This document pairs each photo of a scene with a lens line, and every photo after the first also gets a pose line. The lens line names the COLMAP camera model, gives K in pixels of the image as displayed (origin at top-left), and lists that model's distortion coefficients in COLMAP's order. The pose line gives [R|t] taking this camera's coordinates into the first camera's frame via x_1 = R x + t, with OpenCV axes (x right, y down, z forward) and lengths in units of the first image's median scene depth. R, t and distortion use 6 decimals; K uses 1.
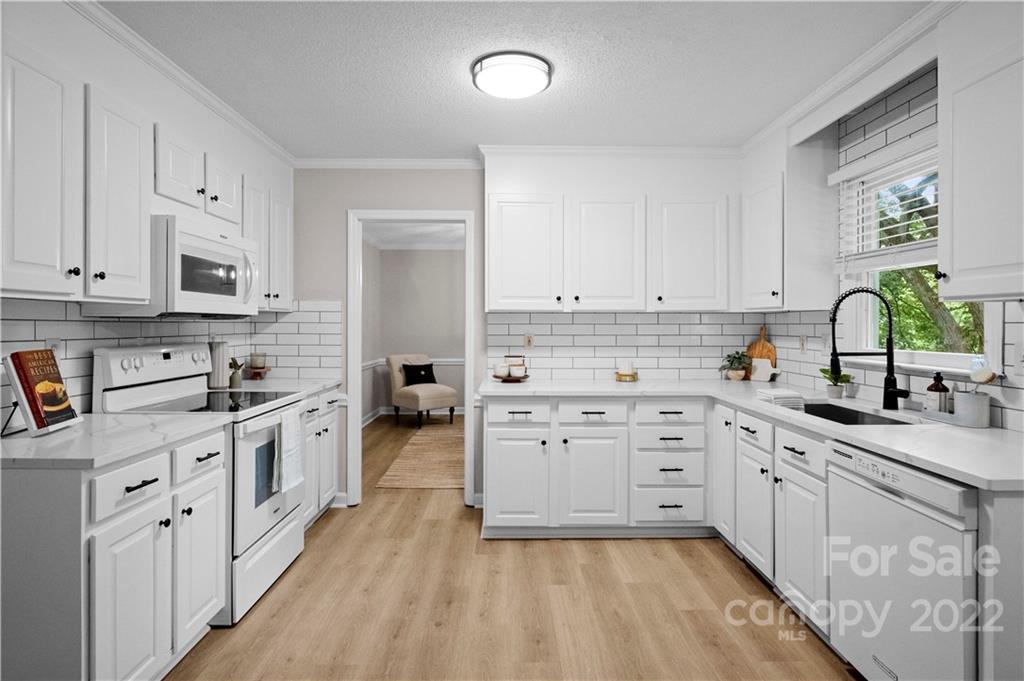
lens RADIAL K [[532.9, 0, 510.6], [0, 532.9, 322.8], [0, 0, 1]] dist [-0.001241, -0.000536]
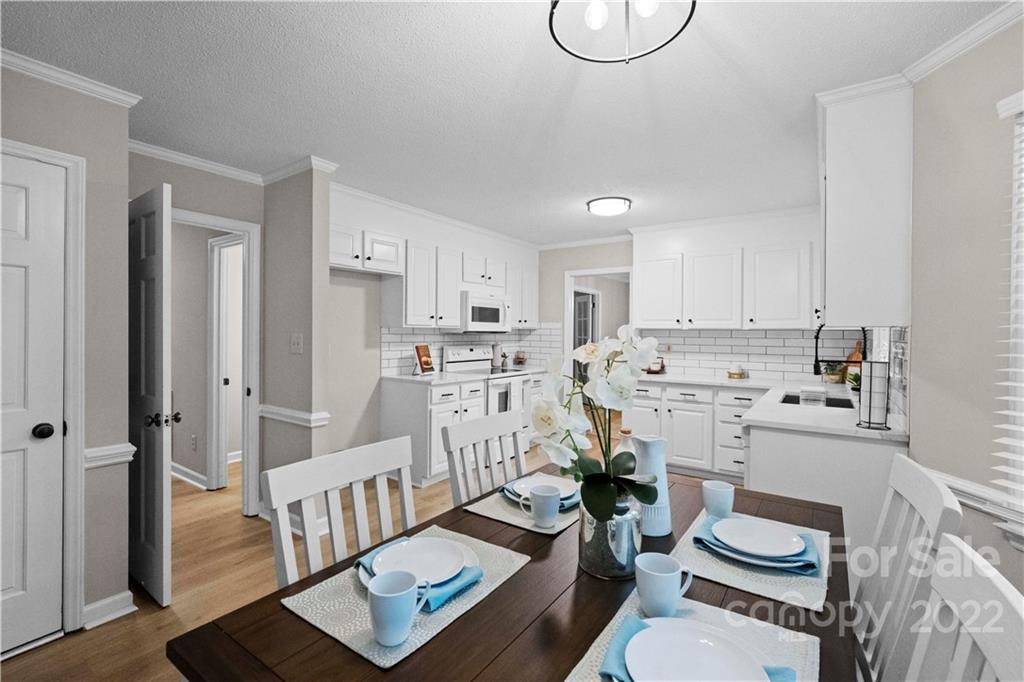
lens RADIAL K [[450.2, 0, 512.4], [0, 450.2, 336.8], [0, 0, 1]] dist [0.006177, 0.000779]
pose [[0.814980, 0.010642, -0.579392, 0.574431], [-0.004322, 0.999915, 0.012287, -0.016602], [0.579473, -0.007509, 0.814957, -0.434311]]
